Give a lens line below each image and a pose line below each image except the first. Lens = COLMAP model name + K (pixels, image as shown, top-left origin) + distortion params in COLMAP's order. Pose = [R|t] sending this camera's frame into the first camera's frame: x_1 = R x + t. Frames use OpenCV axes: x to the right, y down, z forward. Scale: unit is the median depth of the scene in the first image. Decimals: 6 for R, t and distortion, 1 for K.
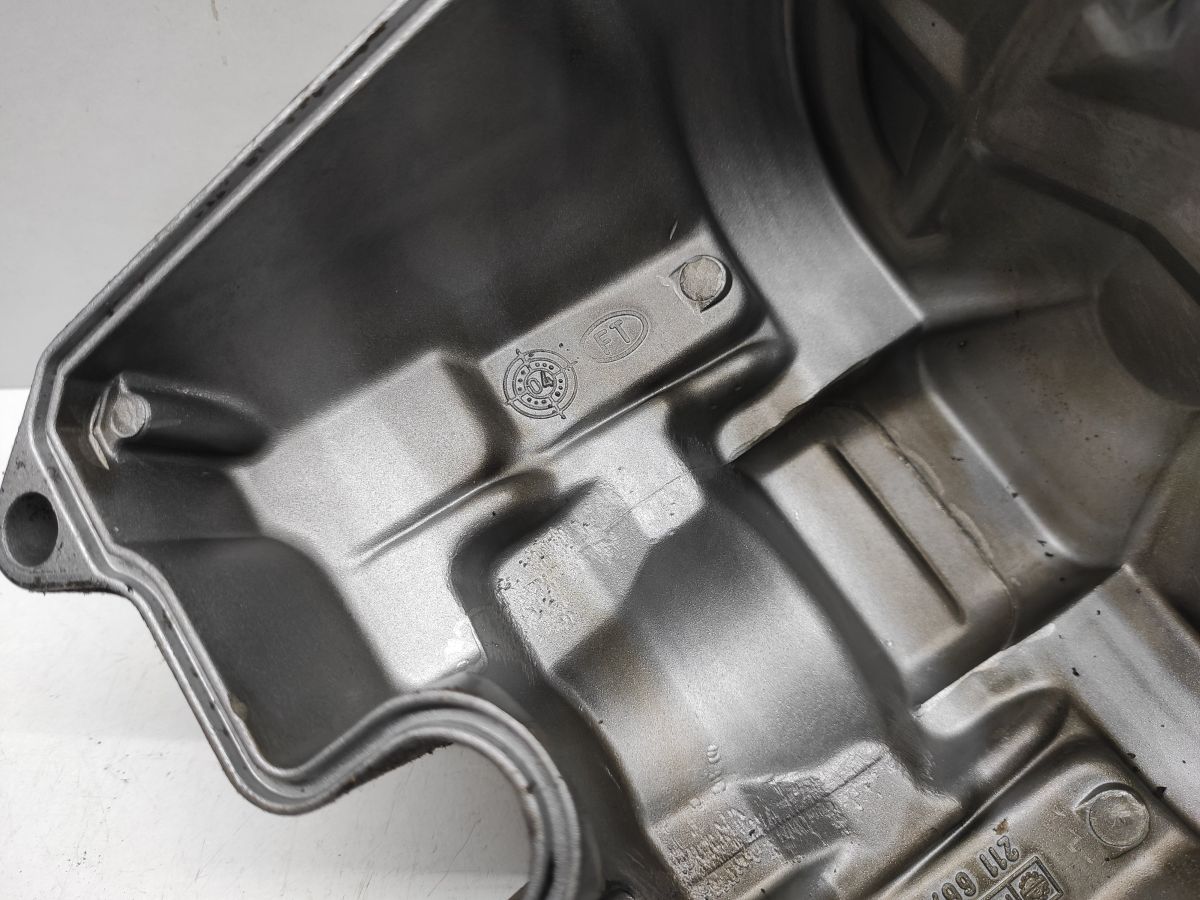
lens RADIAL K [[899.4, 0, 615.3], [0, 899.4, 451.1], [0, 0, 1]] dist [0.049482, -0.133928]
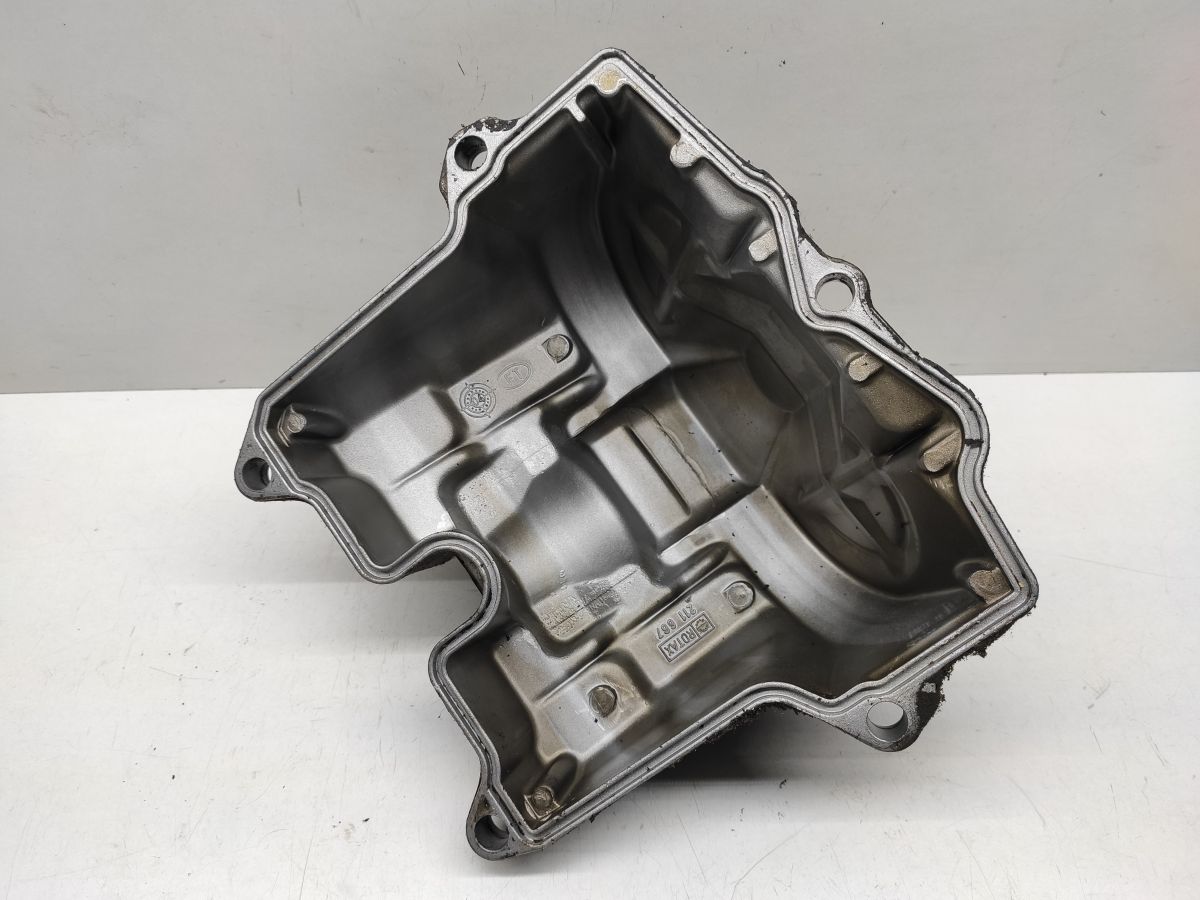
lens RADIAL K [[899.4, 0, 615.3], [0, 899.4, 451.1], [0, 0, 1]] dist [0.049482, -0.133928]
pose [[0.995411, -0.011565, 0.094991, 0.032479], [0.005937, 0.998222, 0.059315, -0.080947], [-0.095508, -0.058479, 0.993709, -1.089183]]
